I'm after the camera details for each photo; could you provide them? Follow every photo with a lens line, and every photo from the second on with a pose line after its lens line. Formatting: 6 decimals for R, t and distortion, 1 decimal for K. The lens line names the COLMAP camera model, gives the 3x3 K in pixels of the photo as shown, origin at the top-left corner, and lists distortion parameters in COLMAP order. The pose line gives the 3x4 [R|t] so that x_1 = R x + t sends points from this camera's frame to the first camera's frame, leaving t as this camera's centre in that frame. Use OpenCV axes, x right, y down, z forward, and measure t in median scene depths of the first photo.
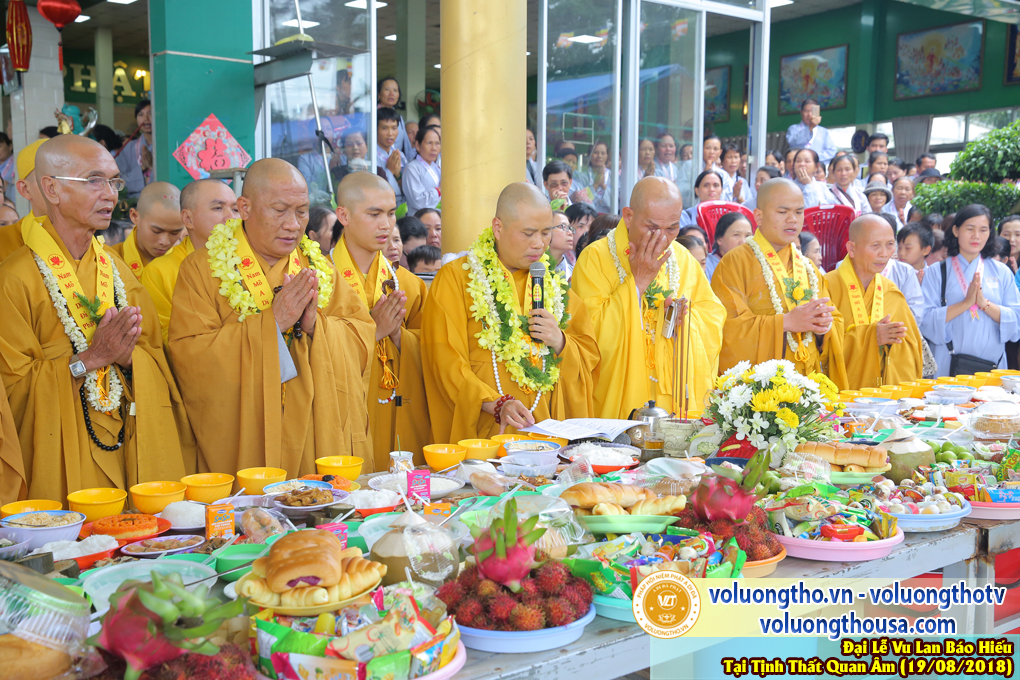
lens RADIAL K [[1118.6, 0, 510.0], [0, 1118.6, 340.0], [0, 0, 1]] dist [0.054419, 0.041259]
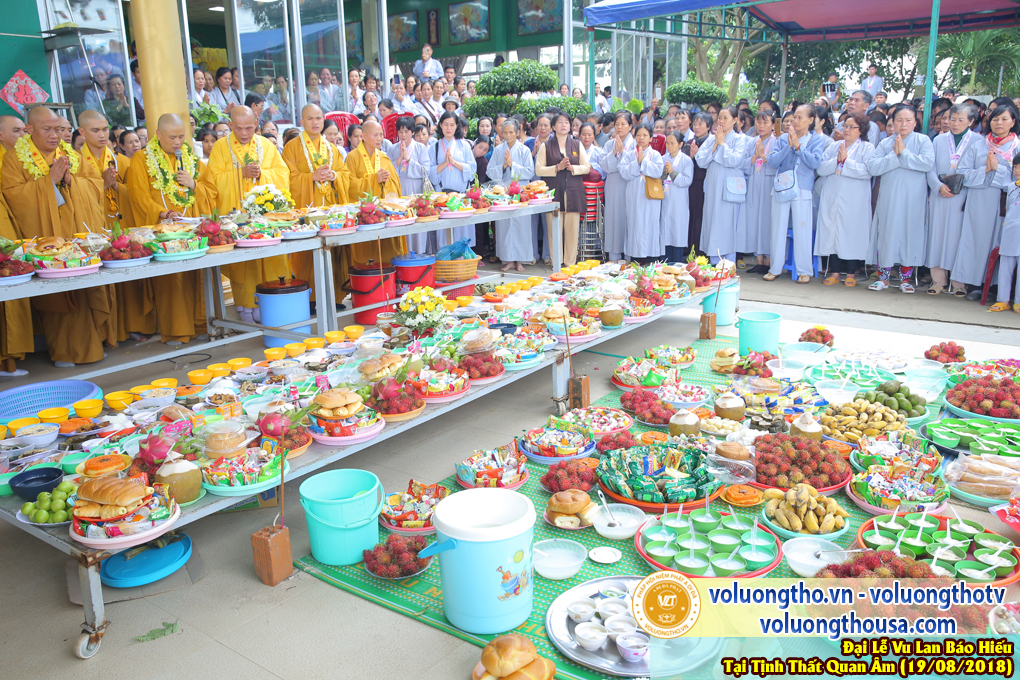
lens RADIAL K [[859.2, 0, 510.0], [0, 859.2, 340.0], [0, 0, 1]] dist [-0.065730, 0.127235]
pose [[0.975357, -0.085363, 0.203450, 0.288088], [0.054426, 0.986714, 0.153078, 0.081135], [-0.213814, -0.138233, 0.967045, -0.836593]]
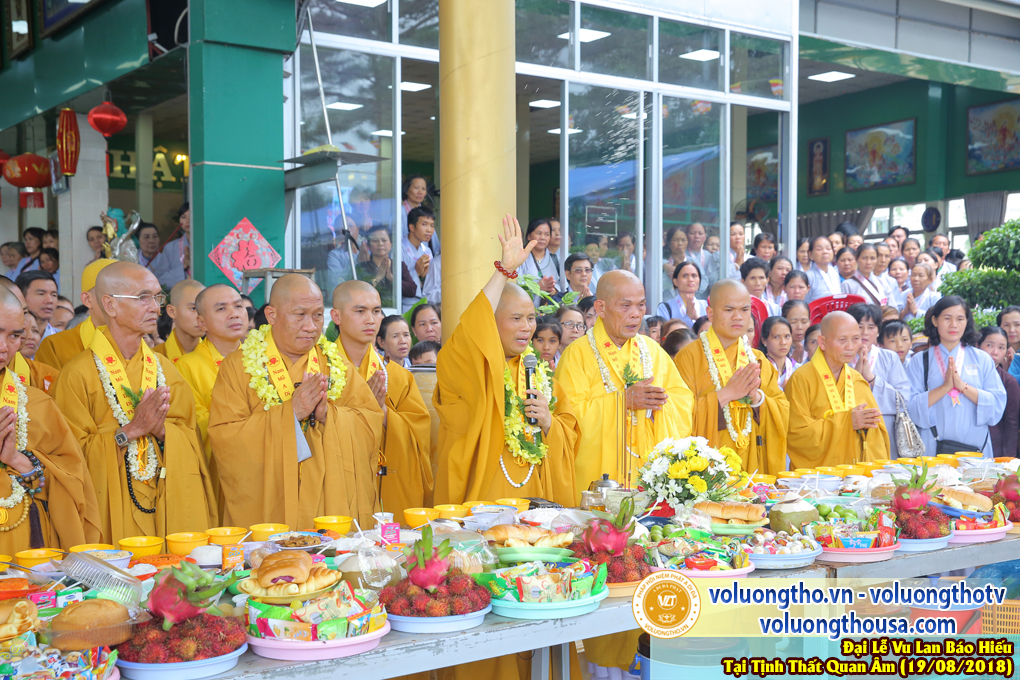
lens RADIAL K [[1252.1, 0, 510.0], [0, 1252.1, 340.0], [0, 0, 1]] dist [0.076027, 0.032975]
pose [[0.998308, -0.008156, -0.057570, 0.099030], [0.003774, 0.997115, -0.075817, 0.012999], [0.058022, 0.075471, 0.995458, -0.303482]]
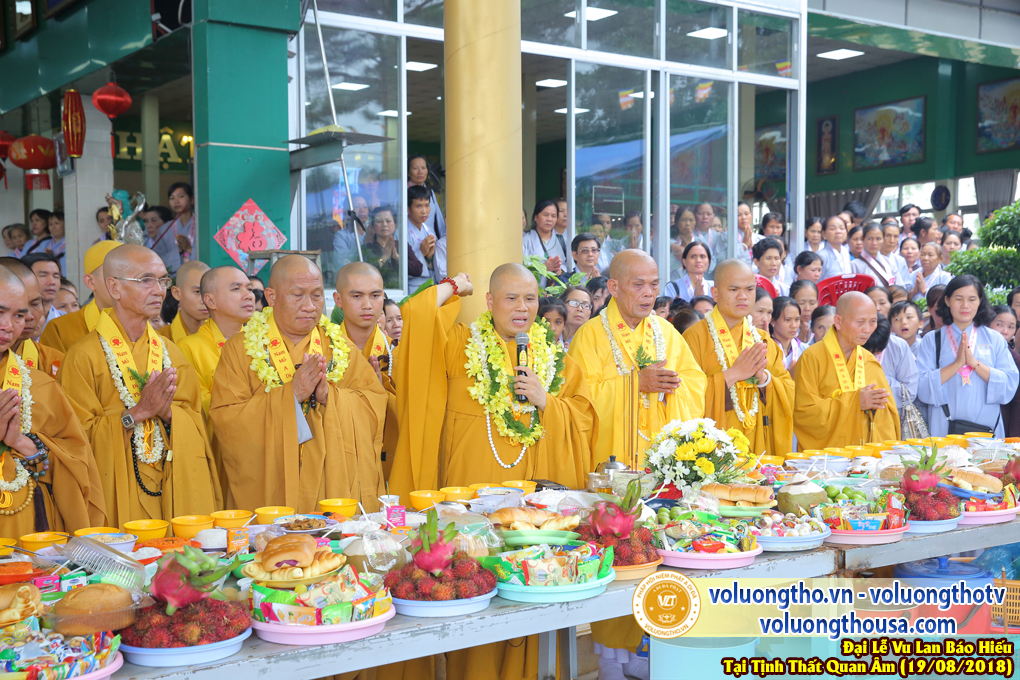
lens RADIAL K [[1252.1, 0, 510.0], [0, 1252.1, 340.0], [0, 0, 1]] dist [0.076027, 0.032975]
pose [[0.997915, -0.010149, -0.063741, 0.100143], [0.006291, 0.998153, -0.060432, 0.011650], [0.064237, 0.059905, 0.996135, -0.295314]]
